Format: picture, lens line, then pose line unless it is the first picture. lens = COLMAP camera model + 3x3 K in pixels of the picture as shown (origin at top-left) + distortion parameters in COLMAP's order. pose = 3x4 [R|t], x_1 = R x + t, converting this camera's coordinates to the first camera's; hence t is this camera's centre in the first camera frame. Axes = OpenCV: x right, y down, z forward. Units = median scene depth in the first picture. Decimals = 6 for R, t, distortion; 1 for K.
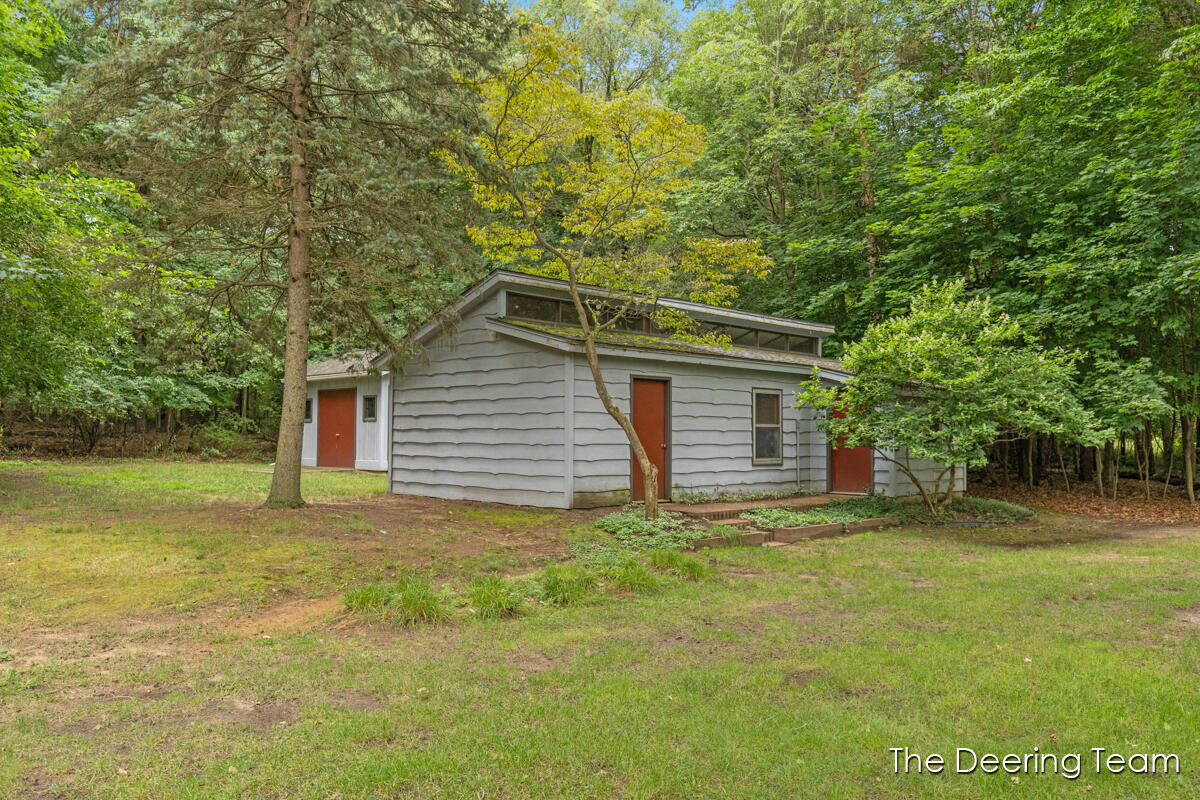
lens RADIAL K [[944.0, 0, 600.0], [0, 944.0, 400.0], [0, 0, 1]] dist [0.000203, 0.000093]
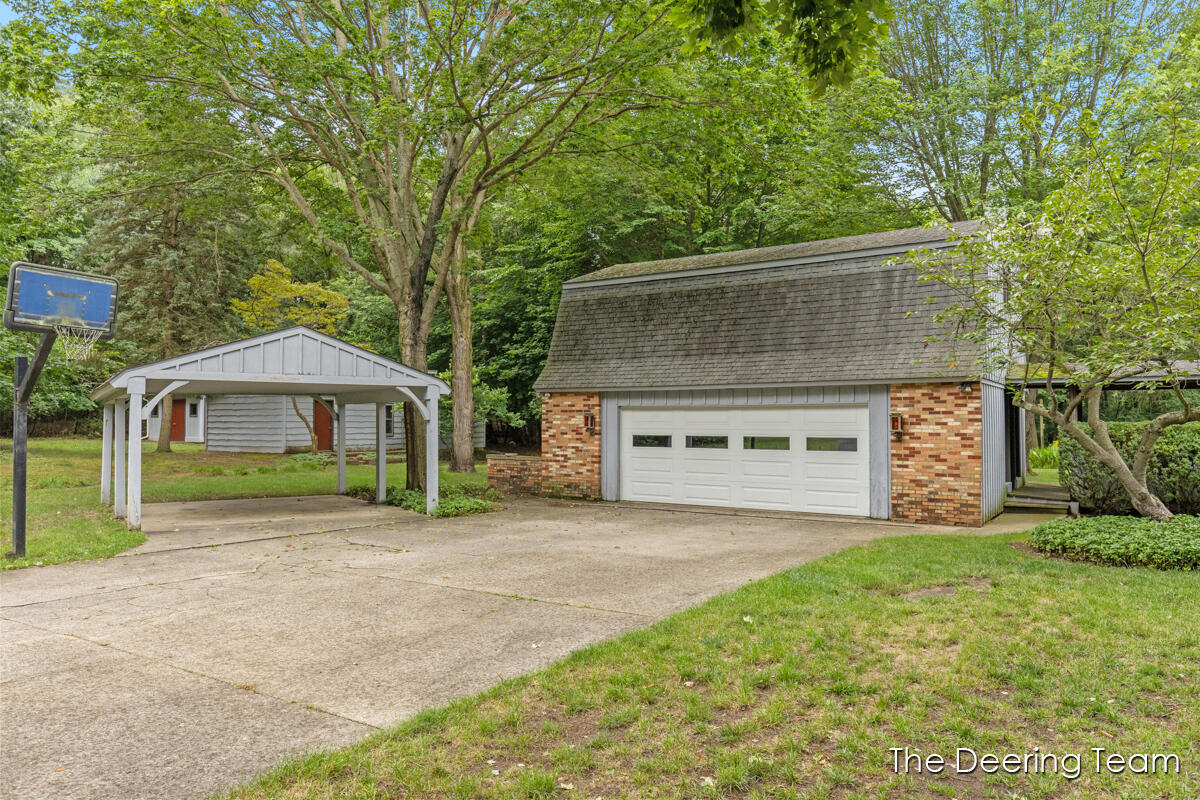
lens RADIAL K [[803.1, 0, 600.0], [0, 803.1, 400.0], [0, 0, 1]] dist [0.003918, -0.000981]
pose [[0.970350, 0.002163, 0.241693, 0.205919], [-0.005214, 0.999915, 0.011984, -0.044716], [-0.241646, -0.012889, 0.970279, -0.992253]]
